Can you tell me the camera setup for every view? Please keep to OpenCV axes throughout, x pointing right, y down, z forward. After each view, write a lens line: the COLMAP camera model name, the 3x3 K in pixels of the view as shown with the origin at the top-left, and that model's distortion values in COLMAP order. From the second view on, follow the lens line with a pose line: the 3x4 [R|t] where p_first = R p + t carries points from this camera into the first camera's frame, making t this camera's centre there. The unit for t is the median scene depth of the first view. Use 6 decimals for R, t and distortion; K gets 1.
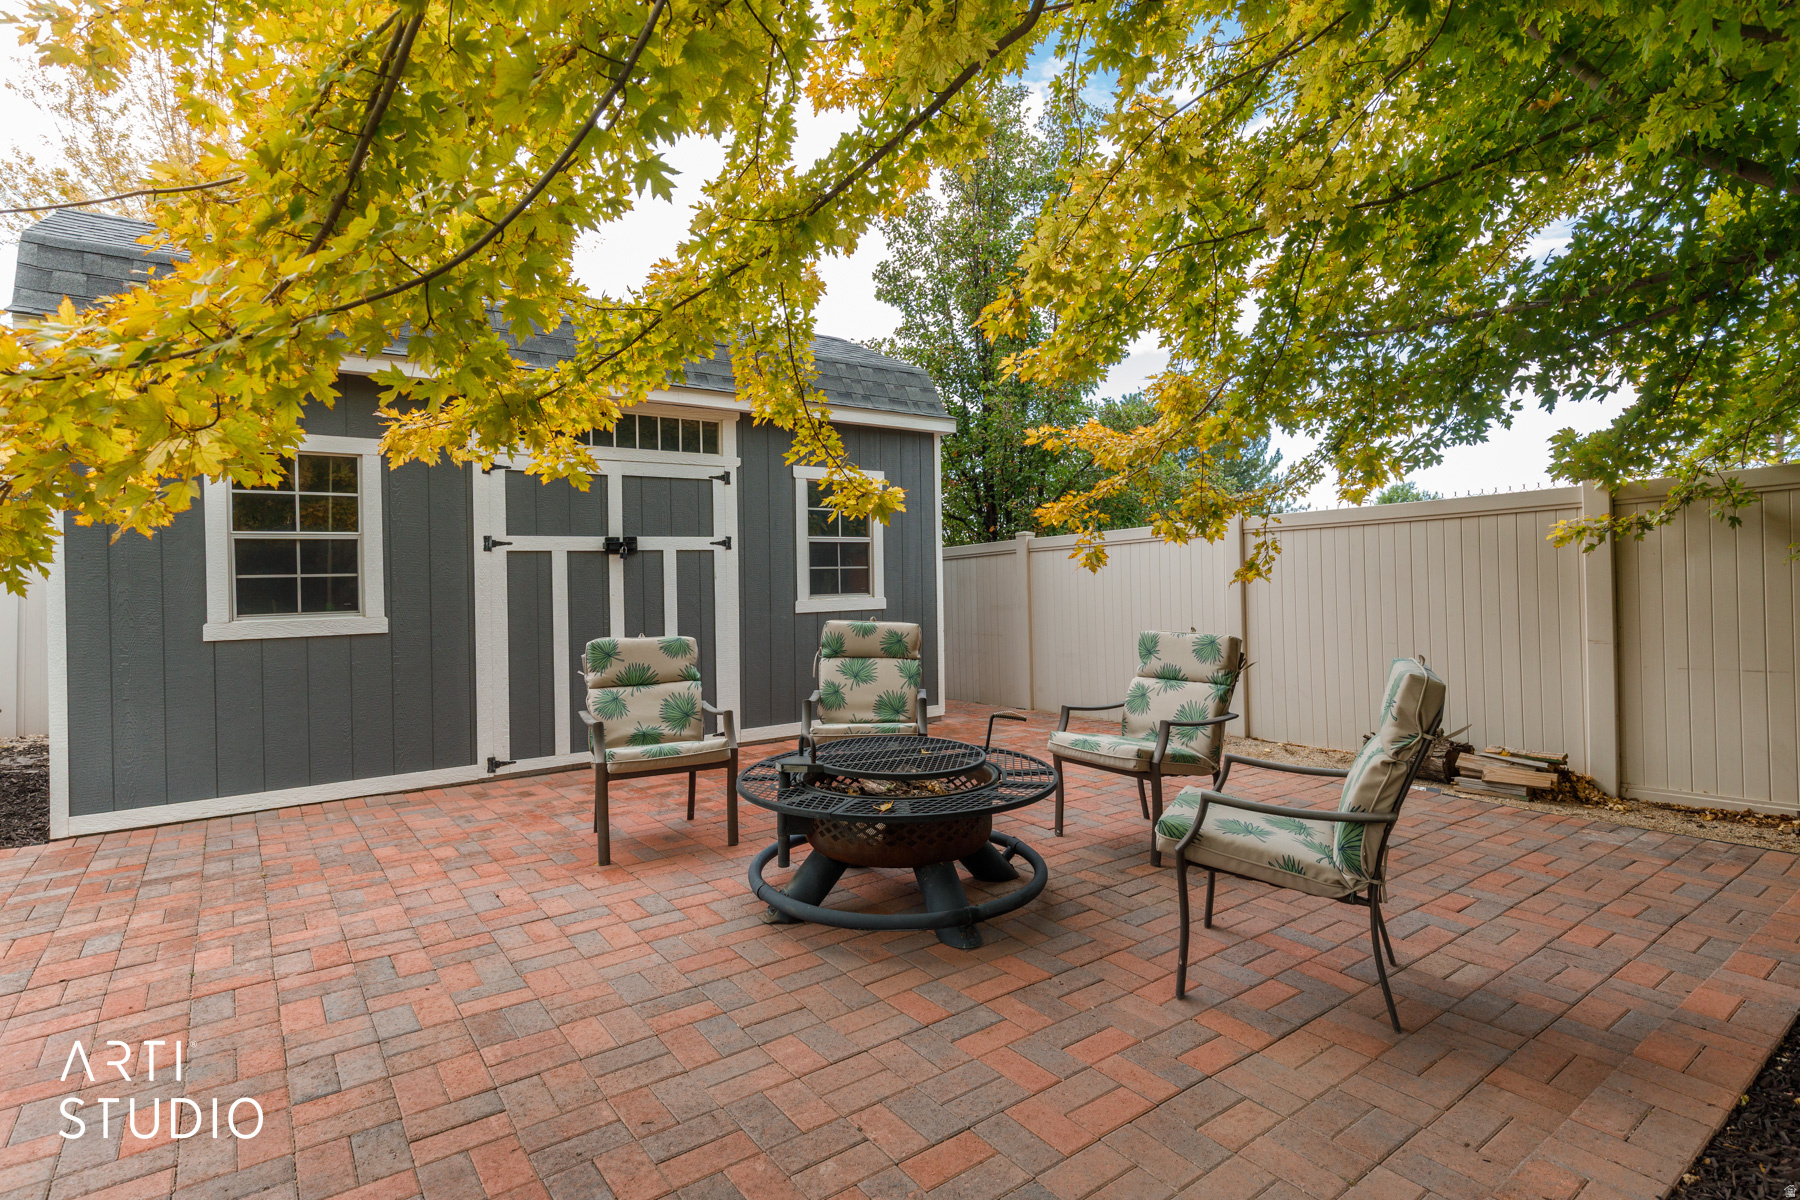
lens RADIAL K [[903.0, 0, 891.3], [0, 903.0, 565.0], [0, 0, 1]] dist [0.000802, 0.004885]
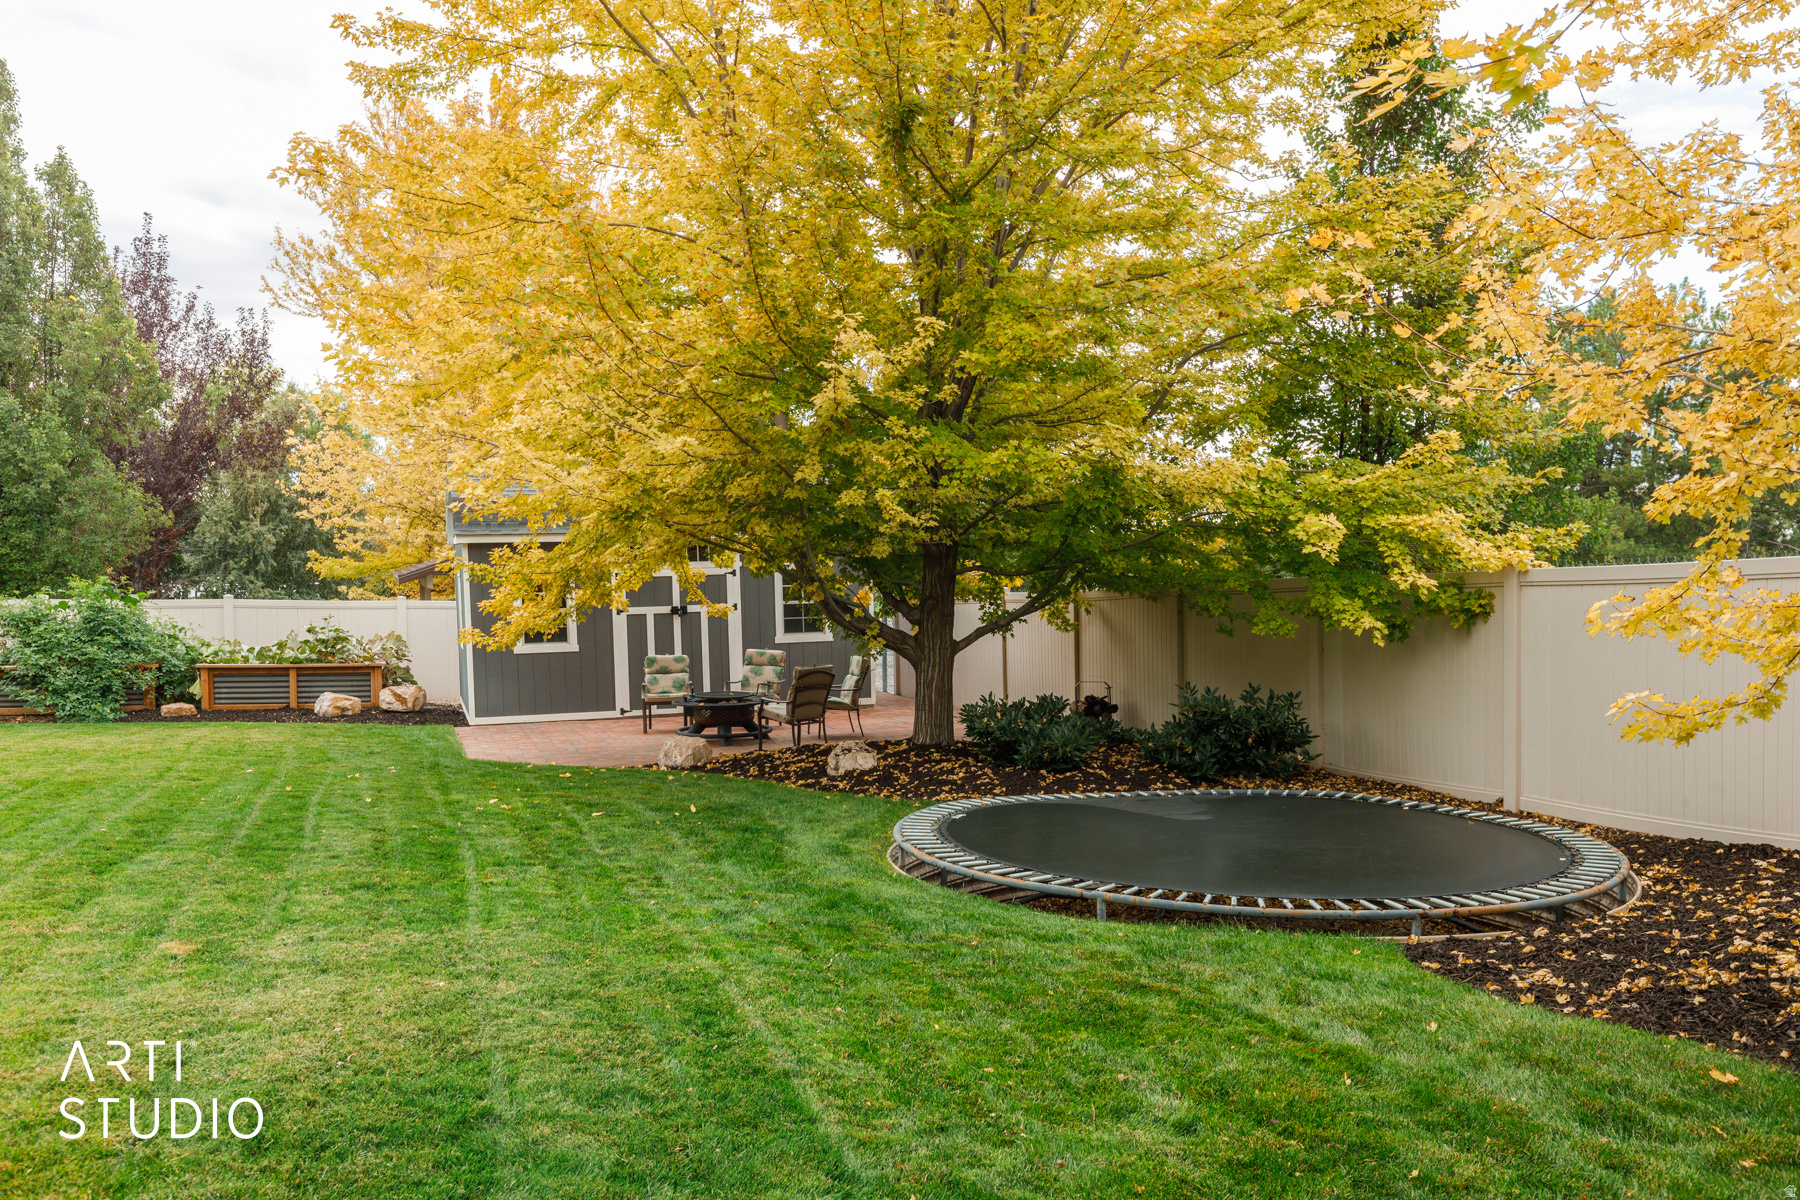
lens RADIAL K [[1543.2, 0, 855.8], [0, 1543.2, 643.5], [0, 0, 1]] dist [0.043058, -0.003319]
pose [[0.941907, 0.014496, -0.335560, 1.443567], [0.009592, 0.997500, 0.070016, -0.216009], [0.335736, -0.069167, 0.939413, -2.487604]]
